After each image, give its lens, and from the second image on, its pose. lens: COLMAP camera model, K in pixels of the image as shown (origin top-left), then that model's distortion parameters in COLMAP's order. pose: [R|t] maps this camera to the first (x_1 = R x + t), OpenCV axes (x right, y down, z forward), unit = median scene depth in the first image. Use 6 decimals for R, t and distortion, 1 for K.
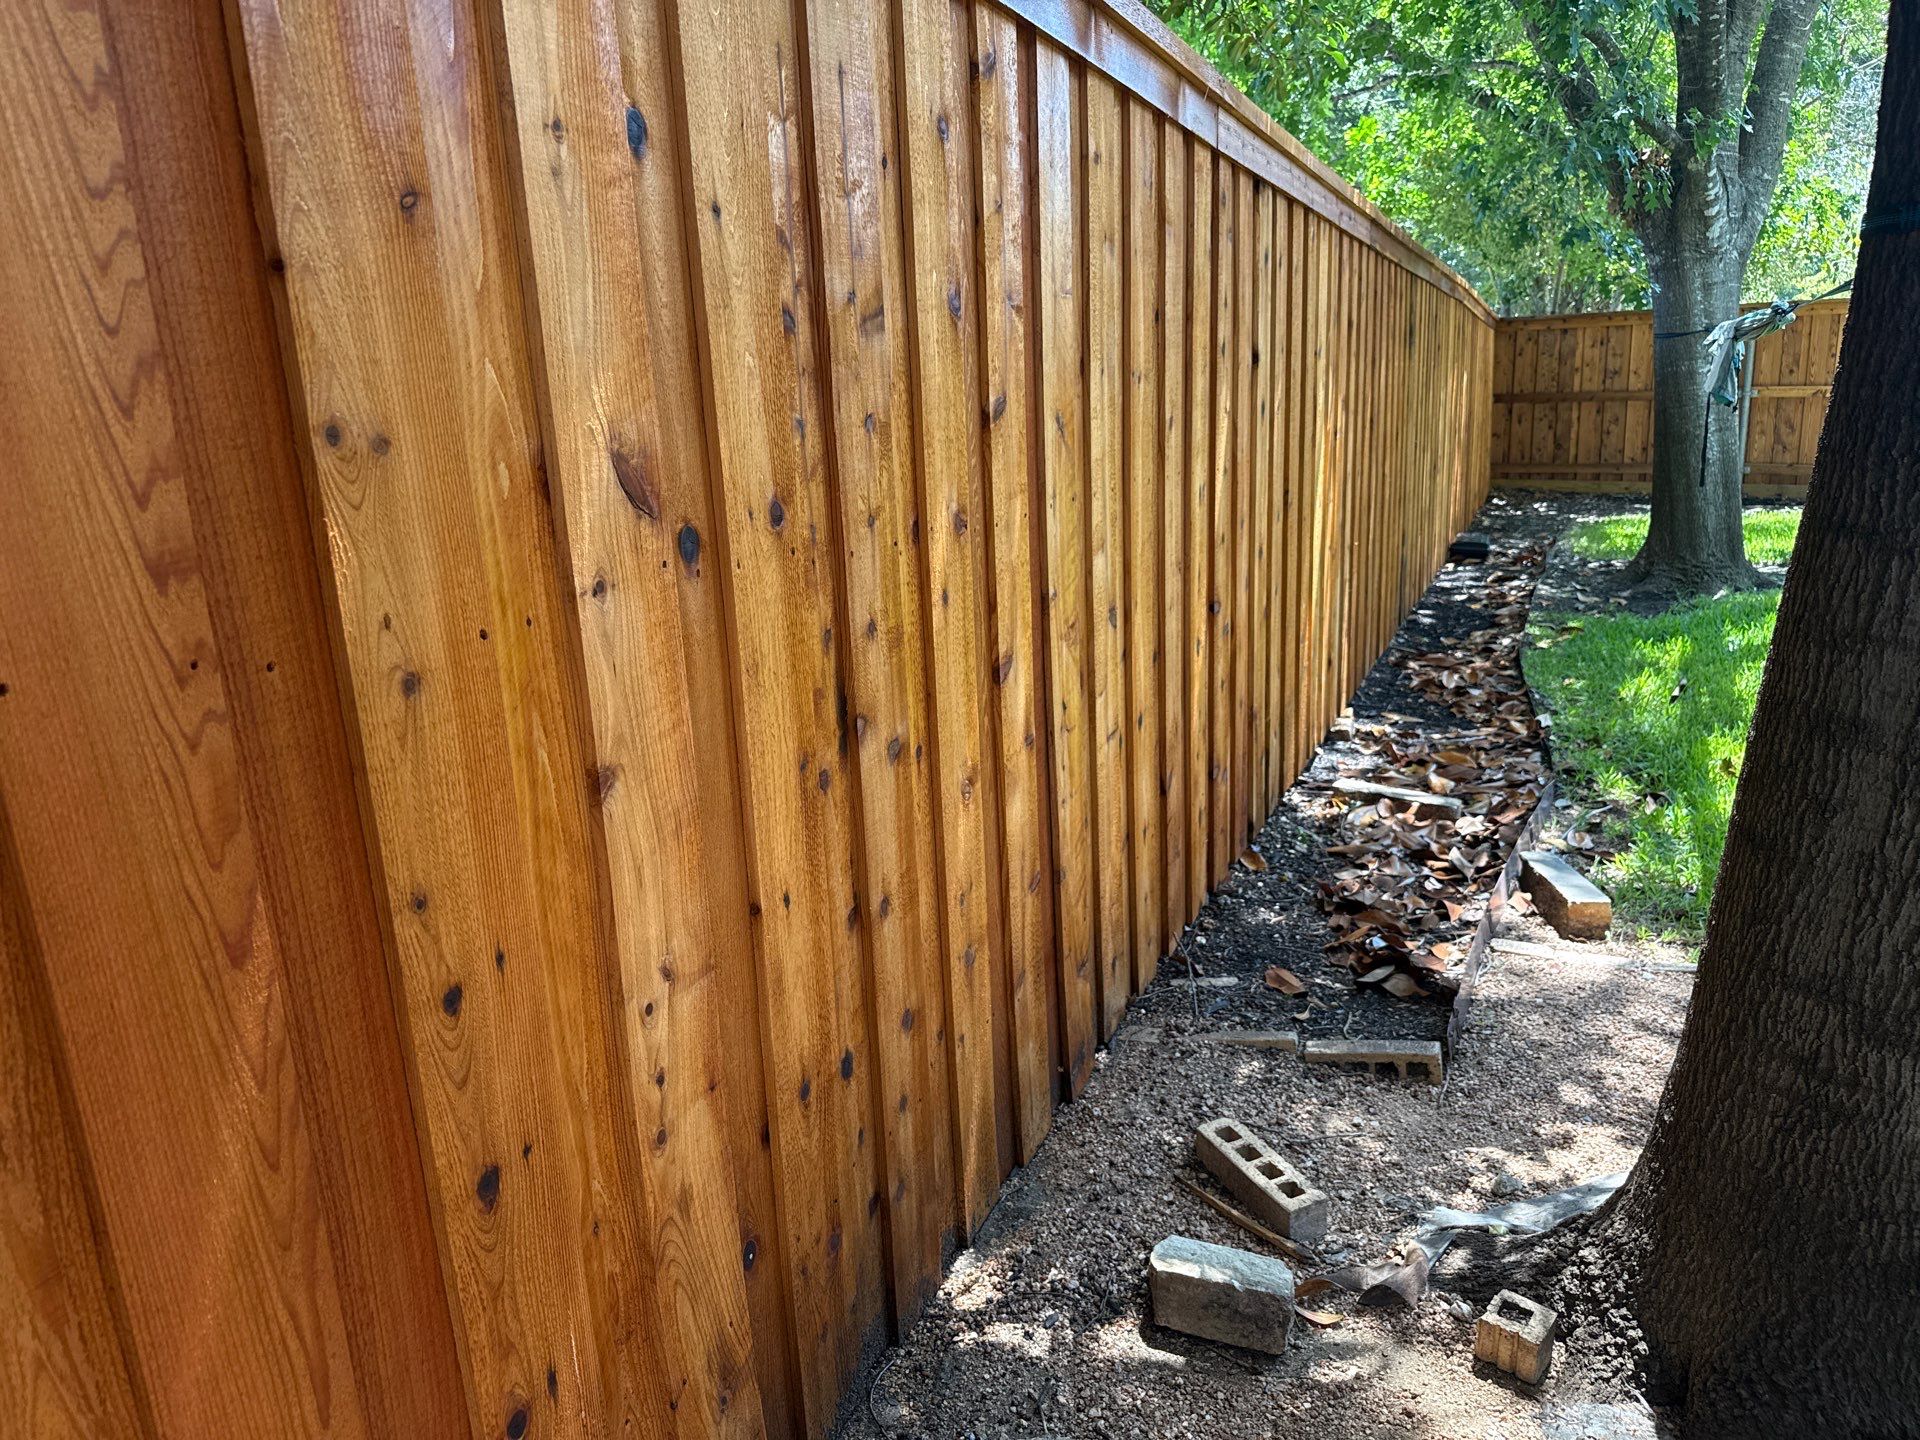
lens RADIAL K [[1363.6, 0, 963.1], [0, 1363.6, 713.3], [0, 0, 1]] dist [0.013064, -0.017749]
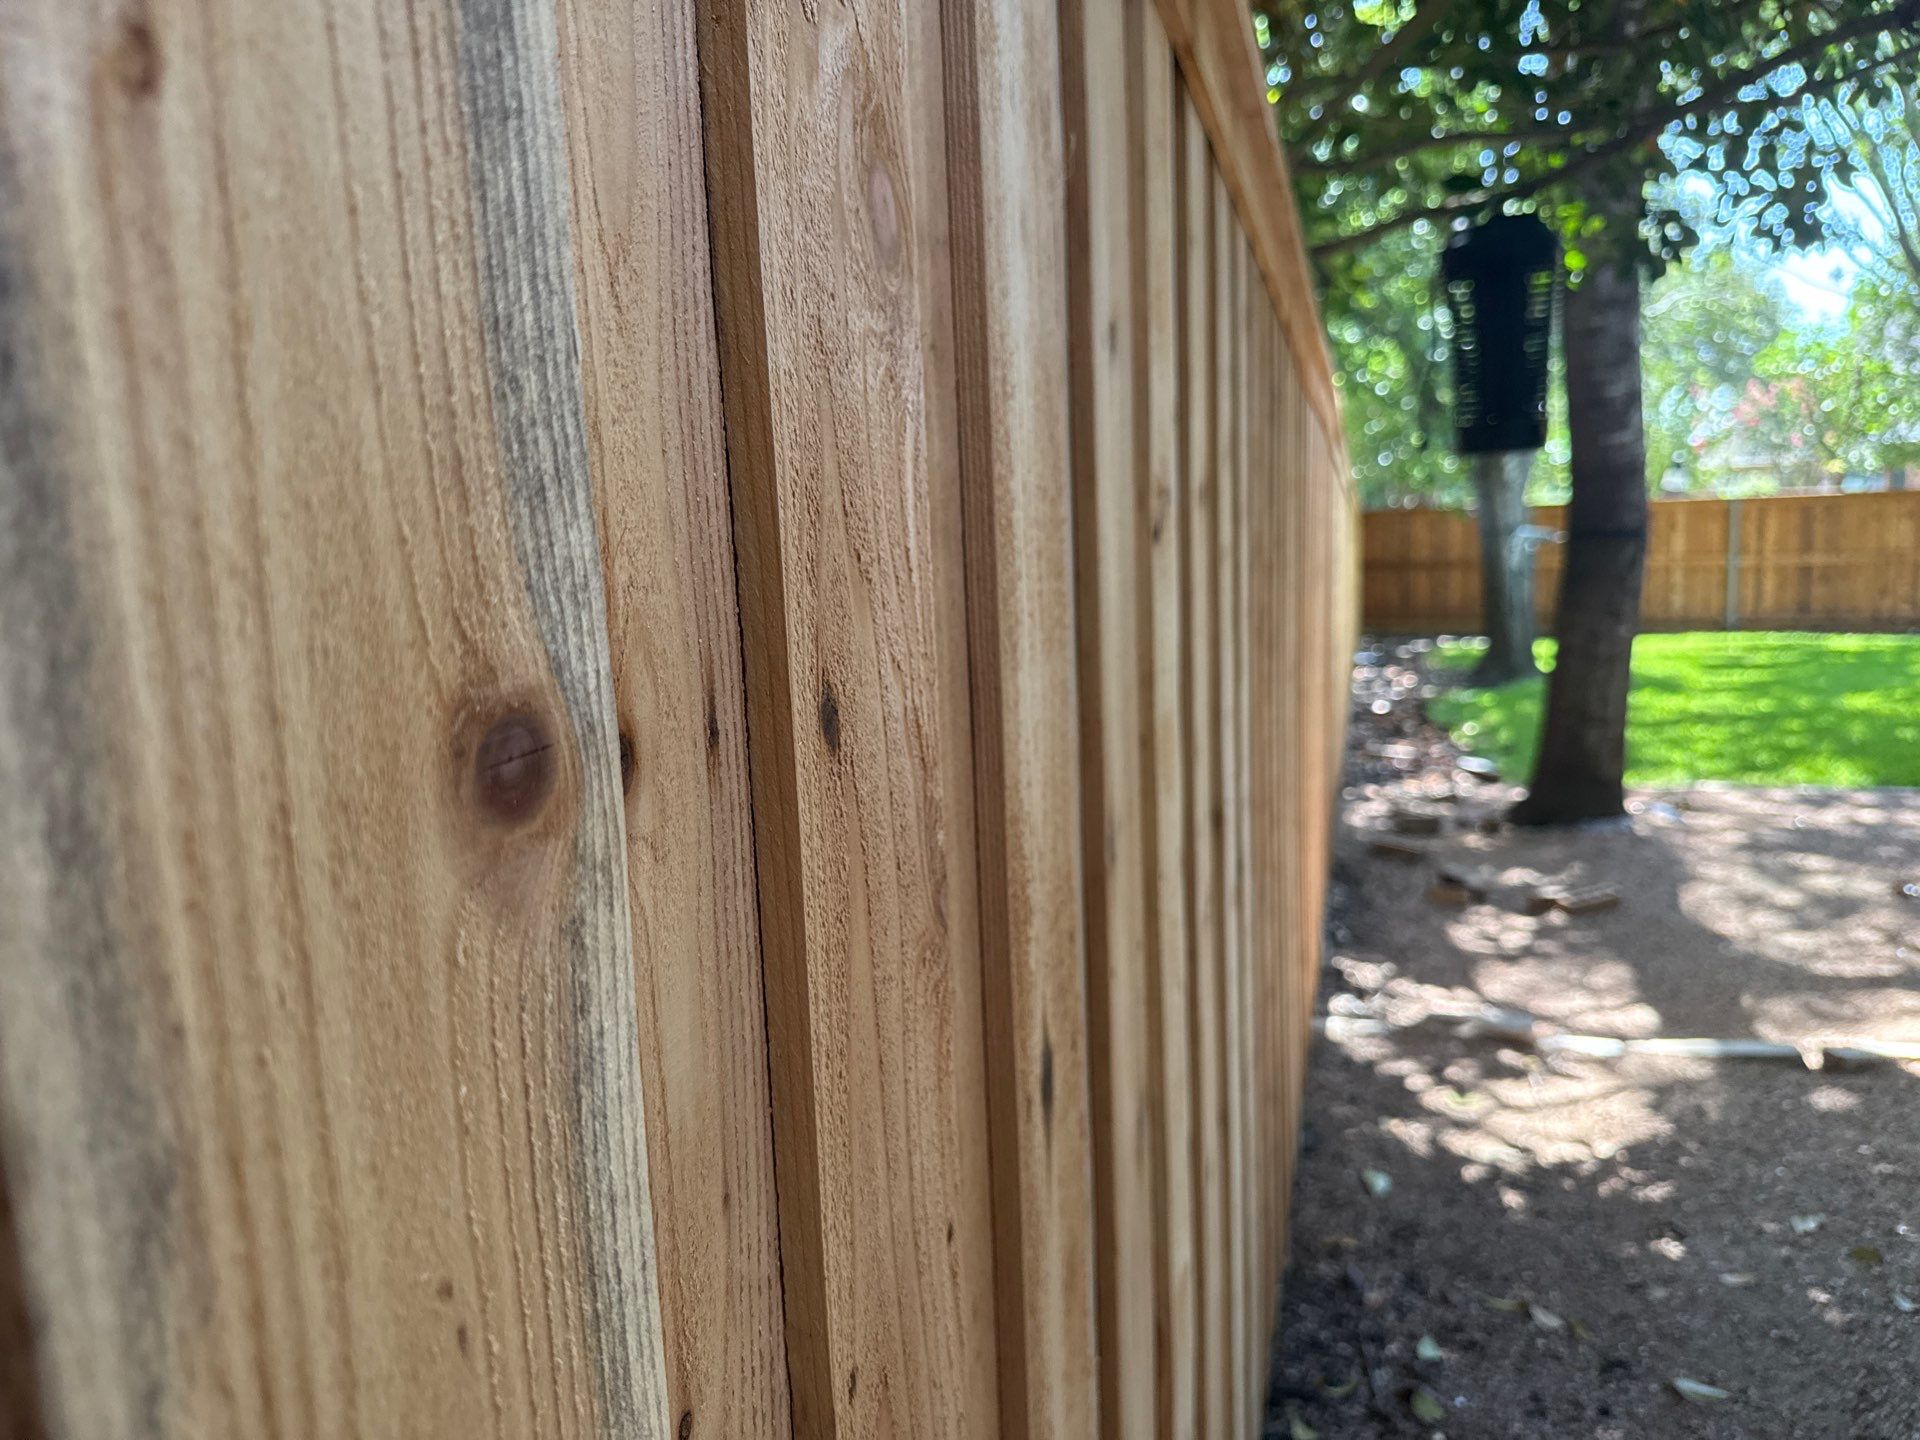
lens RADIAL K [[1363.6, 0, 970.8], [0, 1363.6, 711.4], [0, 0, 1]] dist [0.013064, -0.017749]
pose [[0.991257, -0.012432, 0.131356, -1.404726], [0.027217, 0.993406, -0.111375, 0.476906], [-0.129105, 0.113976, 0.985059, -2.302786]]
